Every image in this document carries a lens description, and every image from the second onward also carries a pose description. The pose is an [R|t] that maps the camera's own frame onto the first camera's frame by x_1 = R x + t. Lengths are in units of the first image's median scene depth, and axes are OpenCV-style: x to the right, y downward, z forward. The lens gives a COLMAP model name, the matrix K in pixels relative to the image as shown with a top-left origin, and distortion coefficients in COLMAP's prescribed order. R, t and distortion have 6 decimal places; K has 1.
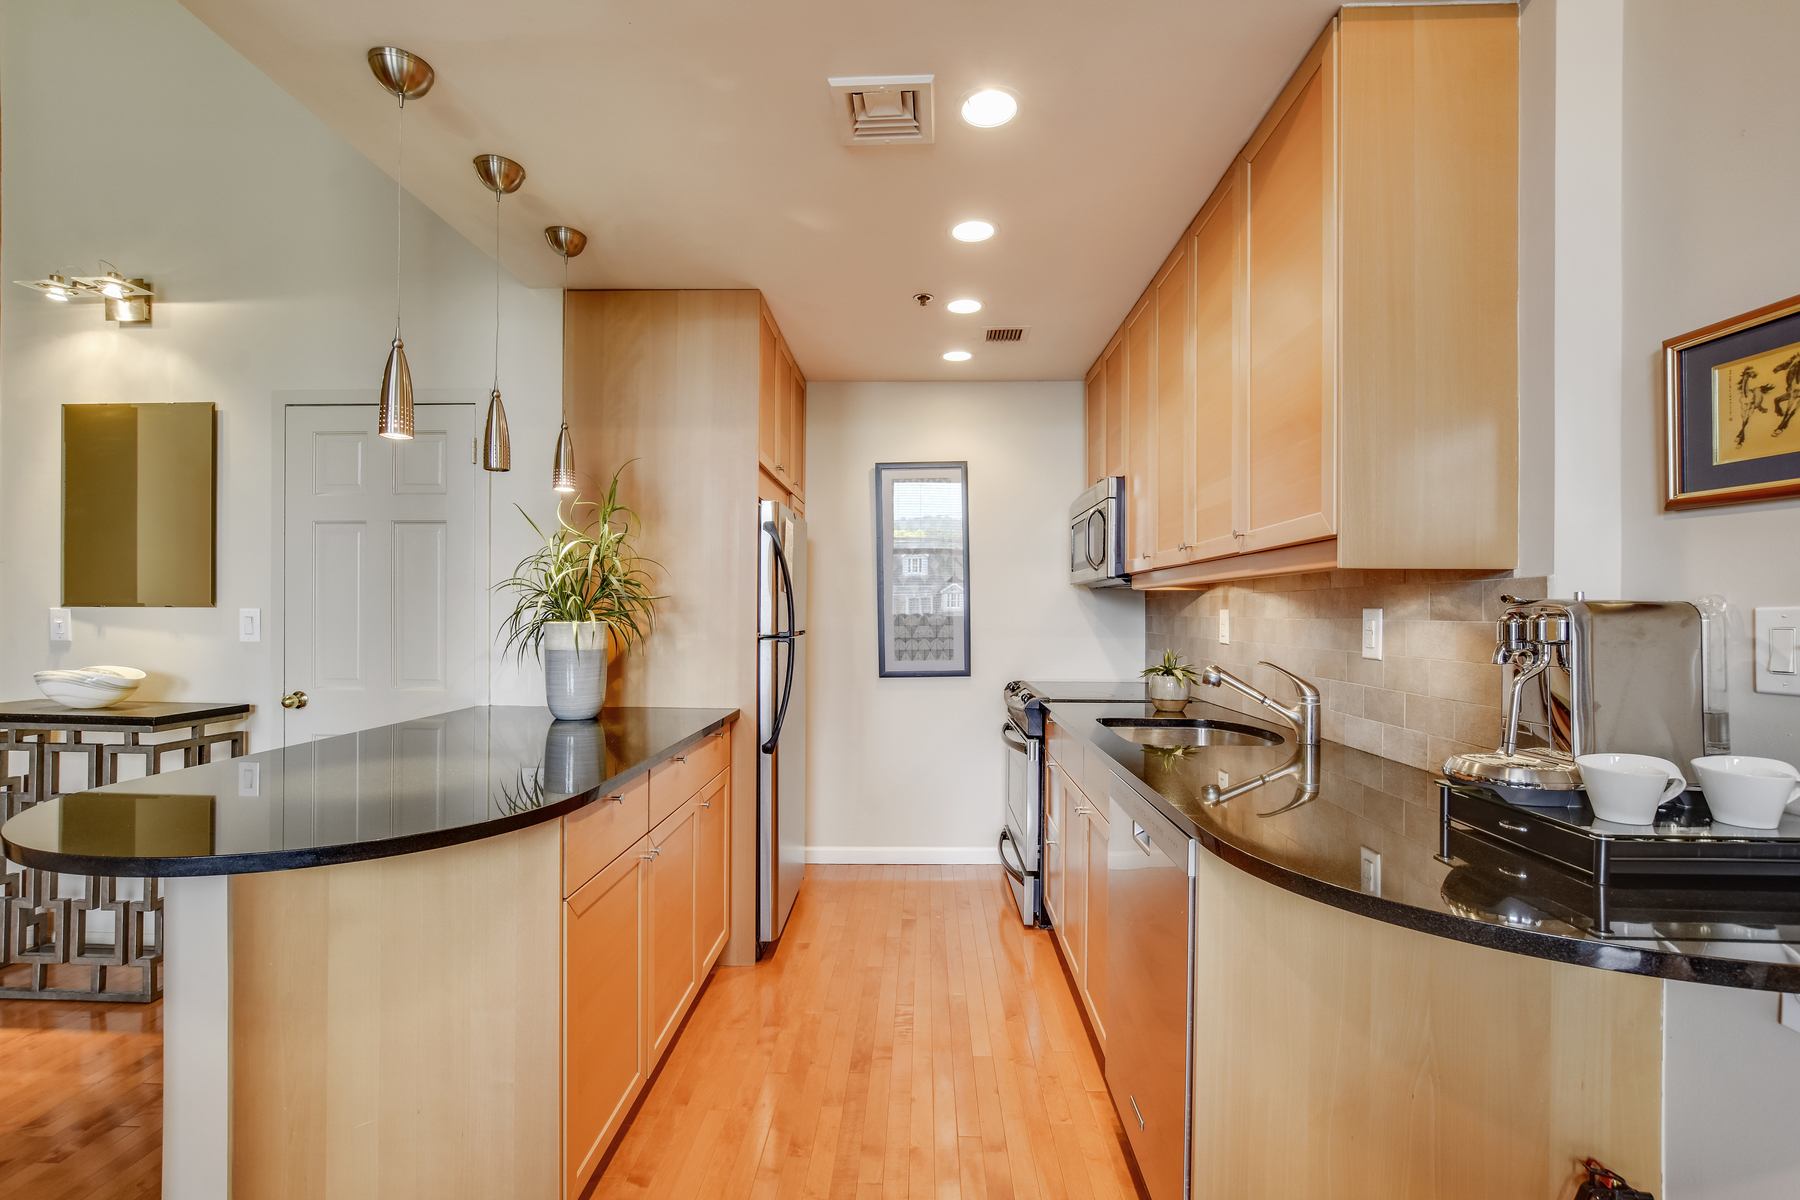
lens RADIAL K [[791.7, 0, 894.5], [0, 791.7, 613.4], [0, 0, 1]] dist [-0.023087, 0.008638]
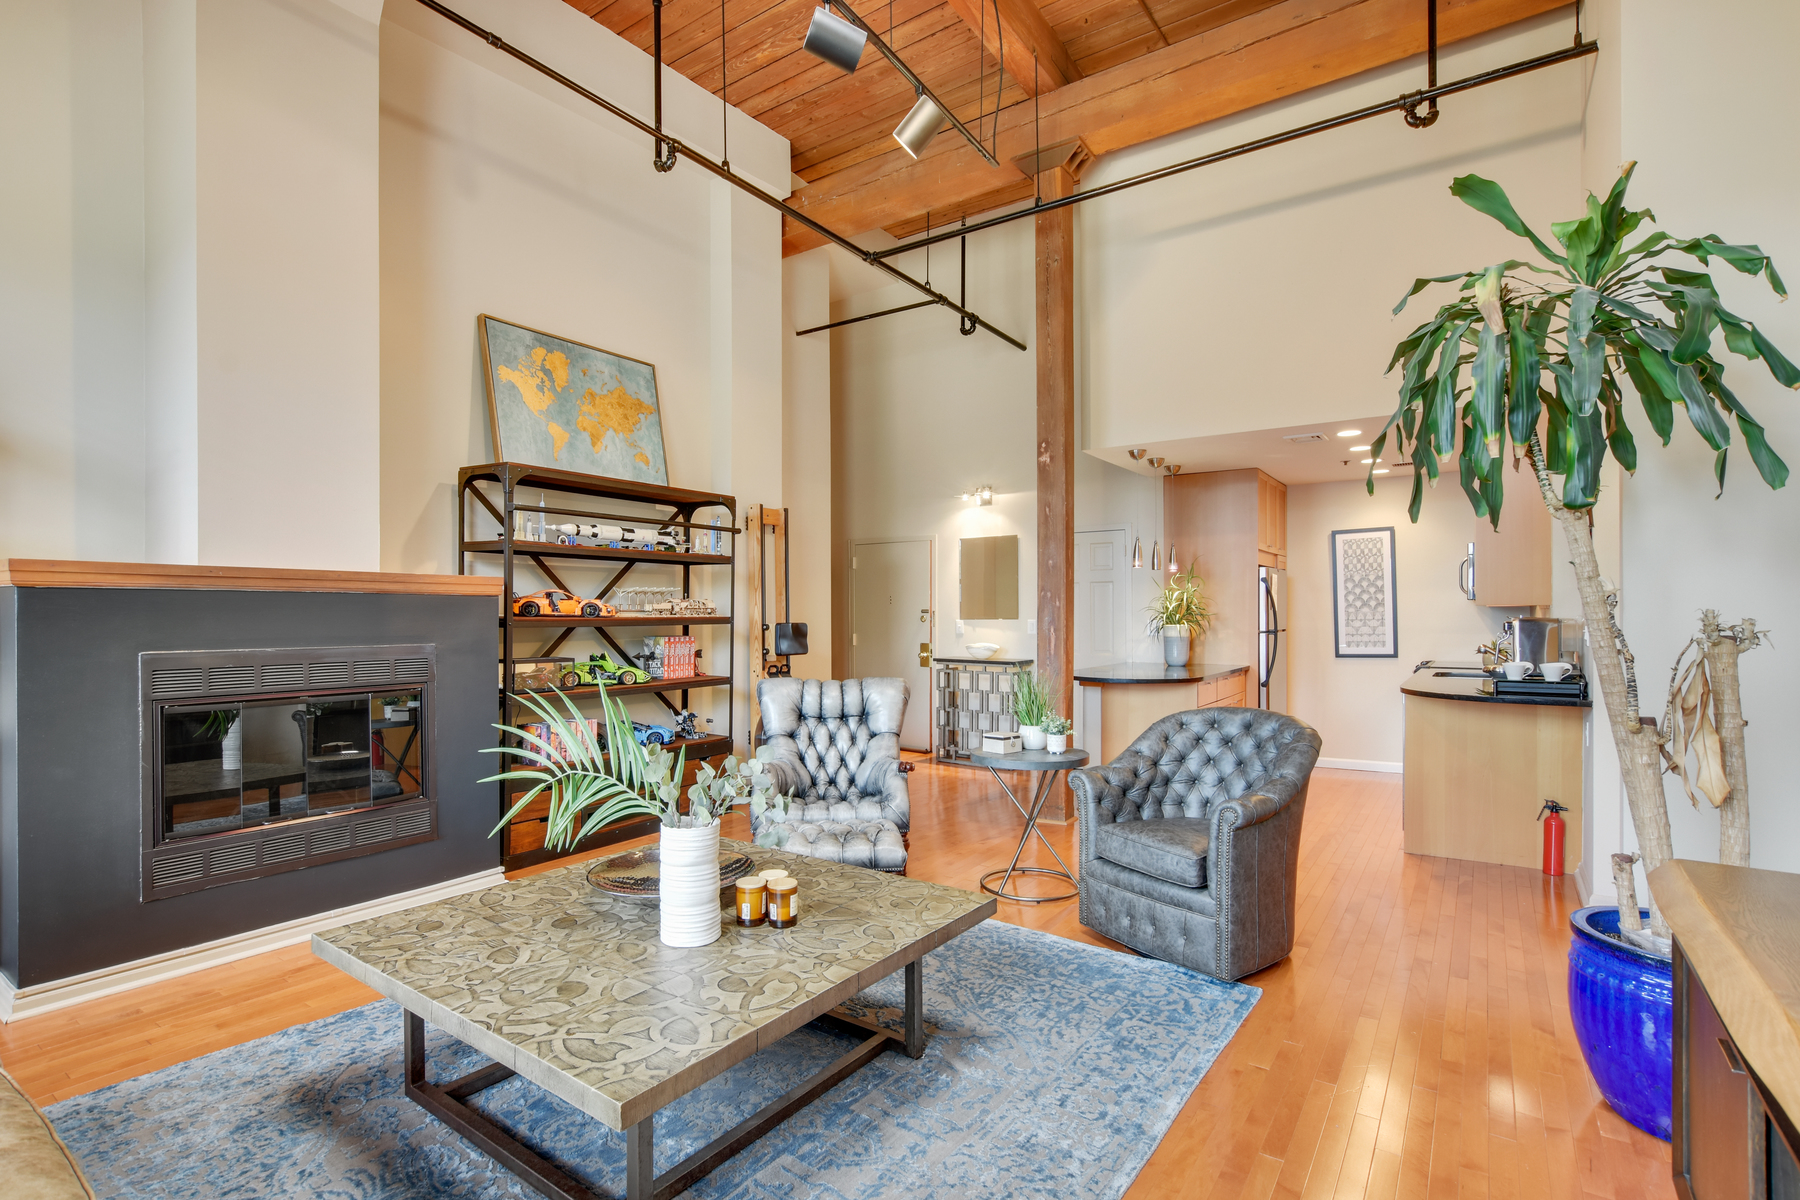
lens RADIAL K [[846.5, 0, 889.9], [0, 846.5, 616.2], [0, 0, 1]] dist [-0.003238, -0.000182]
pose [[0.837483, -0.008461, -0.546398, 0.266414], [0.008767, 0.999959, -0.002046, -0.018154], [0.546393, -0.003077, 0.837523, -1.602246]]
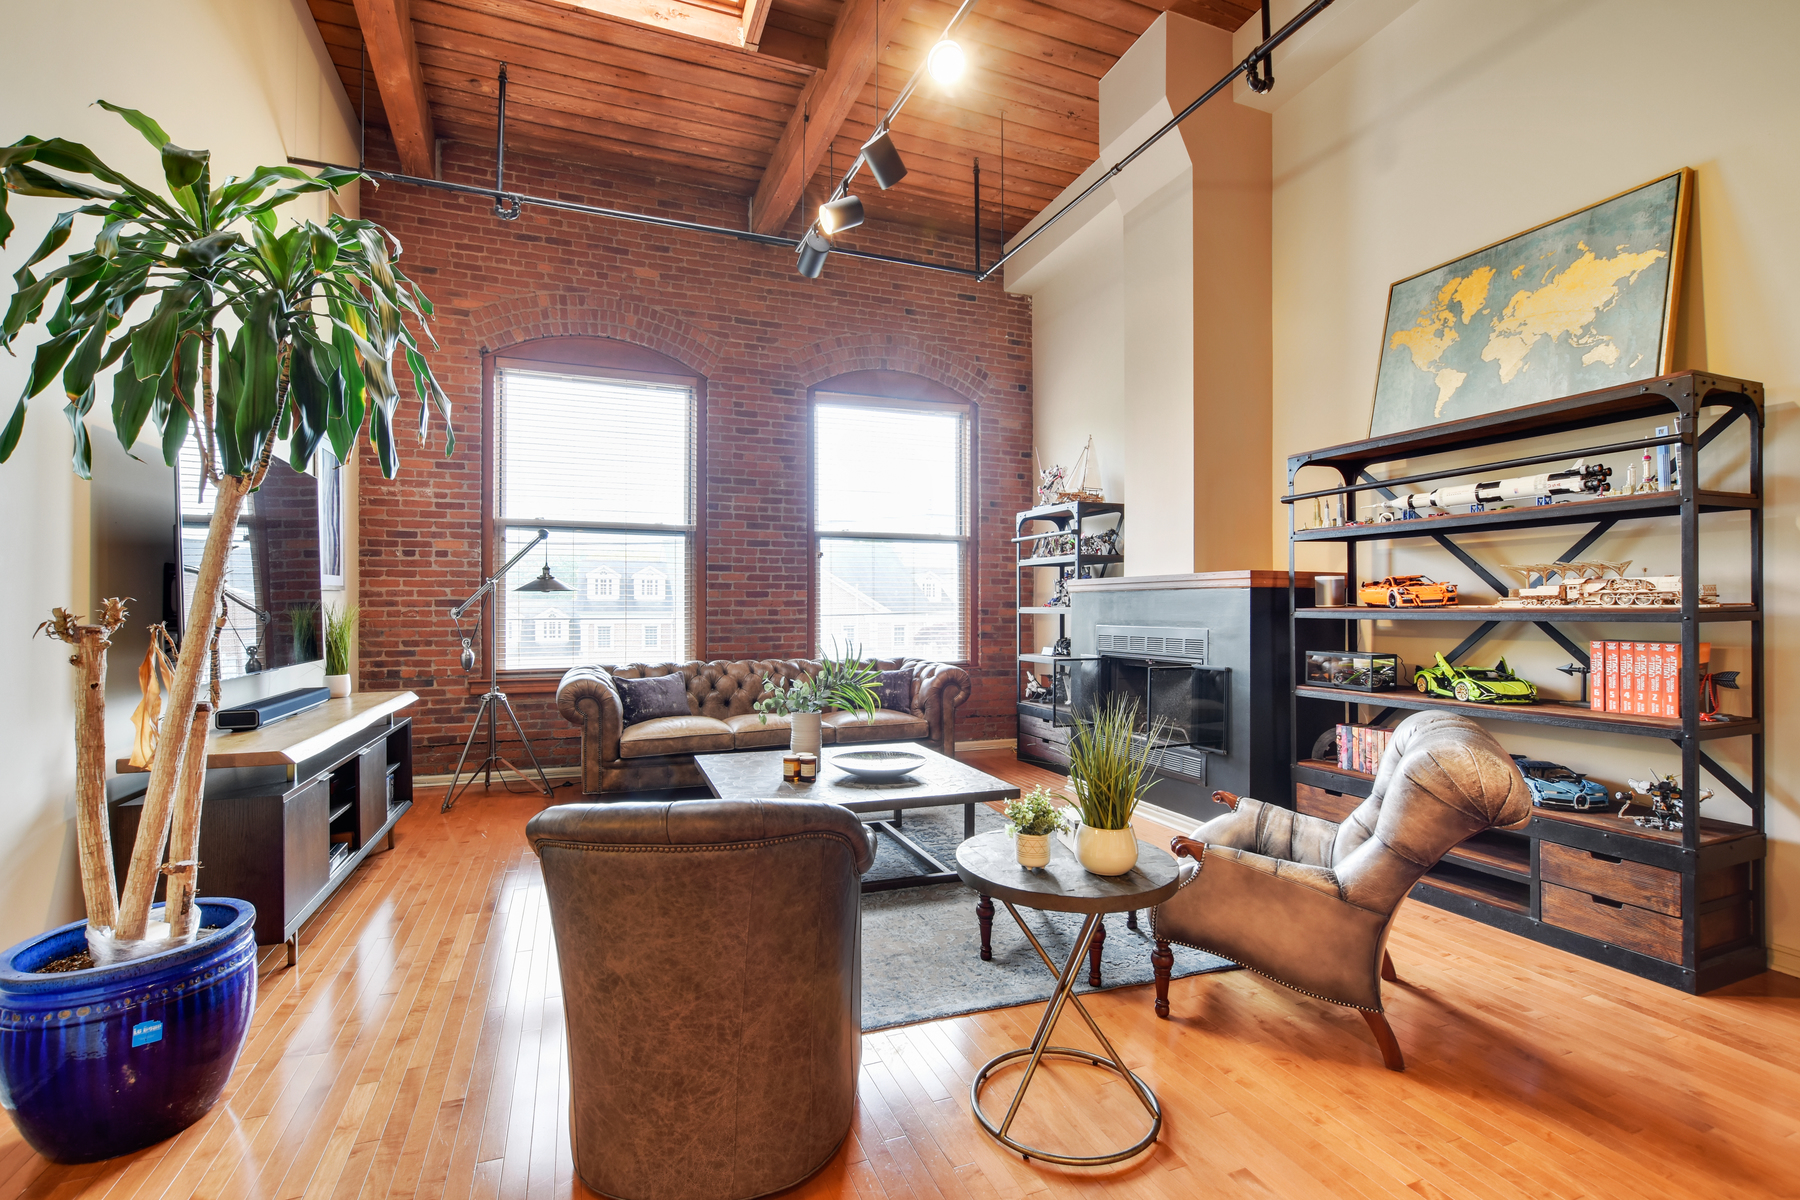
lens RADIAL K [[798.5, 0, 891.1], [0, 798.5, 603.6], [0, 0, 1]] dist [-0.012904, 0.000976]
pose [[-0.918403, -0.009850, -0.395524, 0.099582], [-0.006978, 0.999938, -0.008698, -0.013296], [0.395585, -0.005229, -0.918415, 0.548617]]
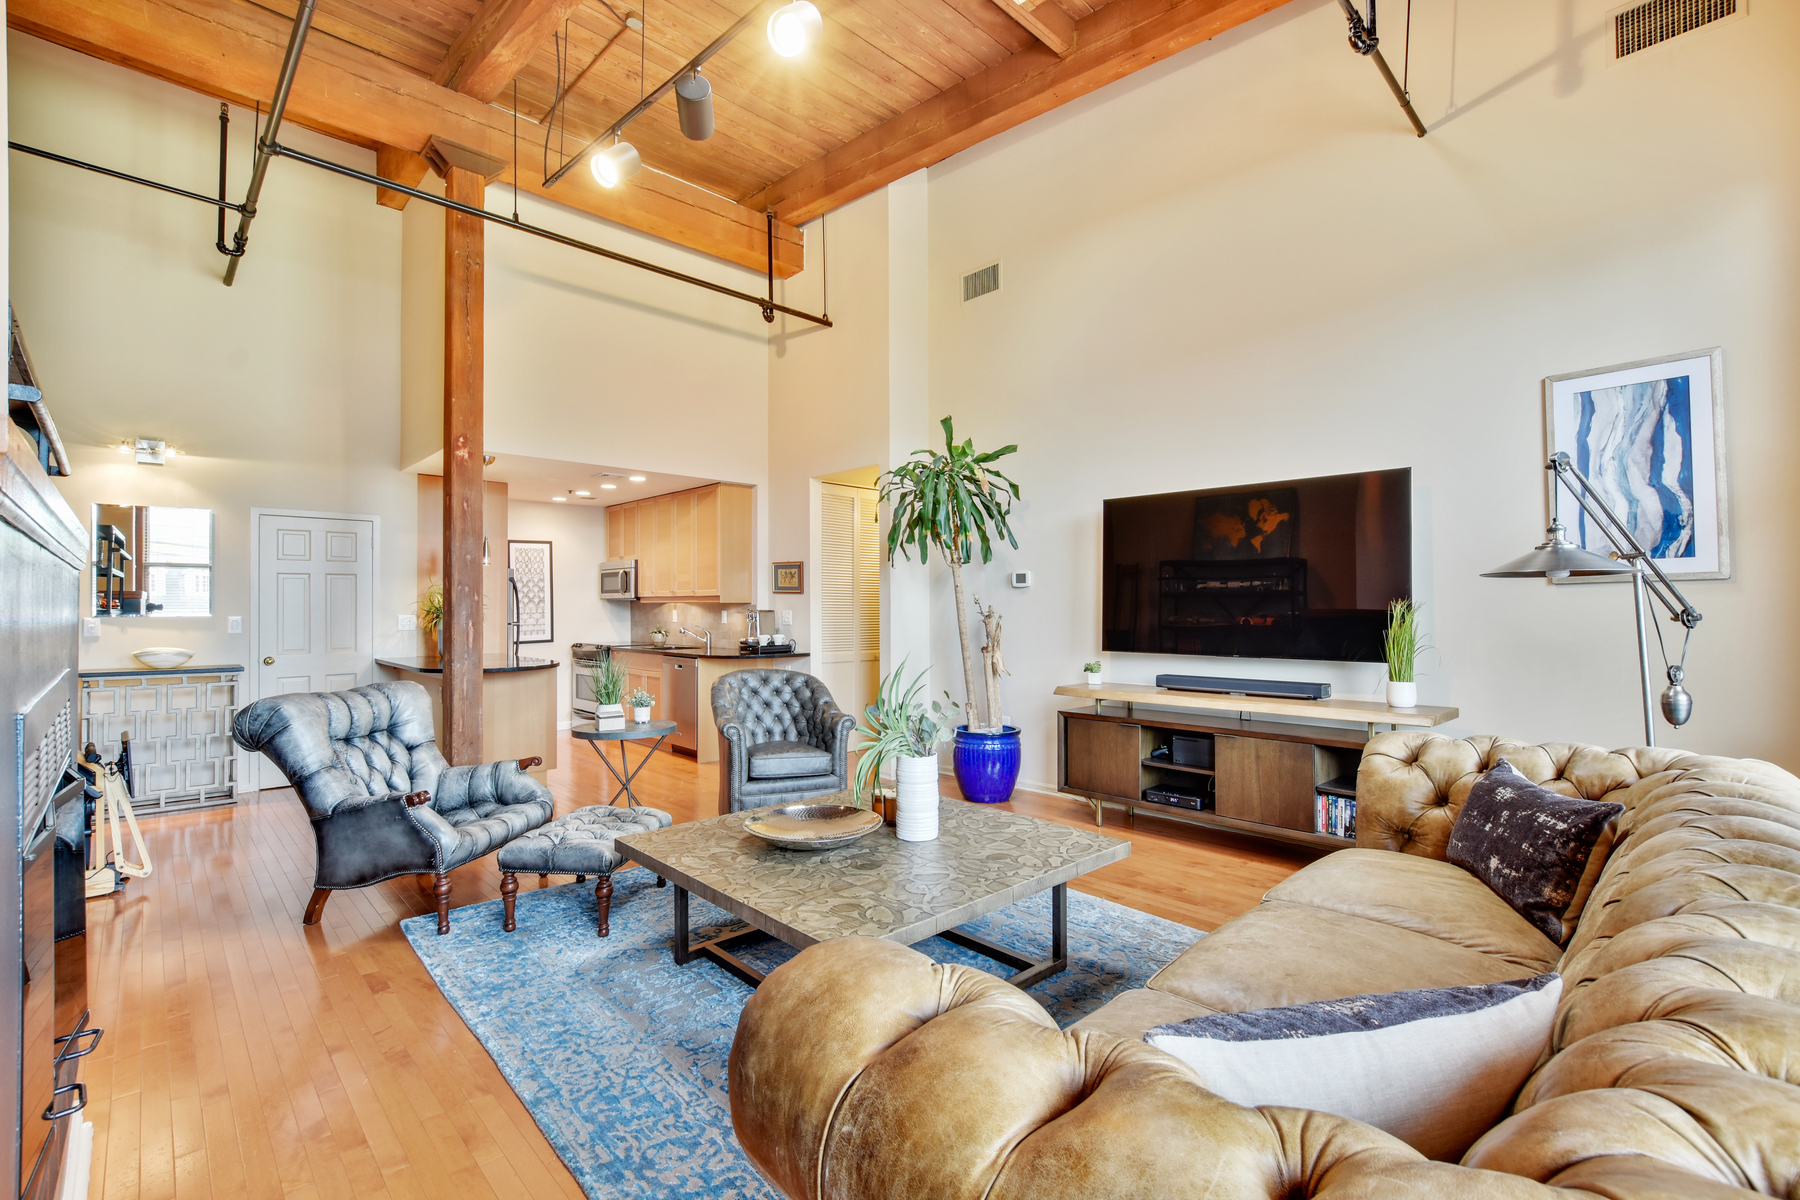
lens RADIAL K [[793.6, 0, 893.3], [0, 793.6, 596.4], [0, 0, 1]] dist [-0.020612, 0.007111]
pose [[0.698606, -0.001223, 0.715505, -1.217672], [0.009011, 0.999934, -0.007088, -0.030793], [-0.715450, 0.011399, 0.698571, -1.765893]]
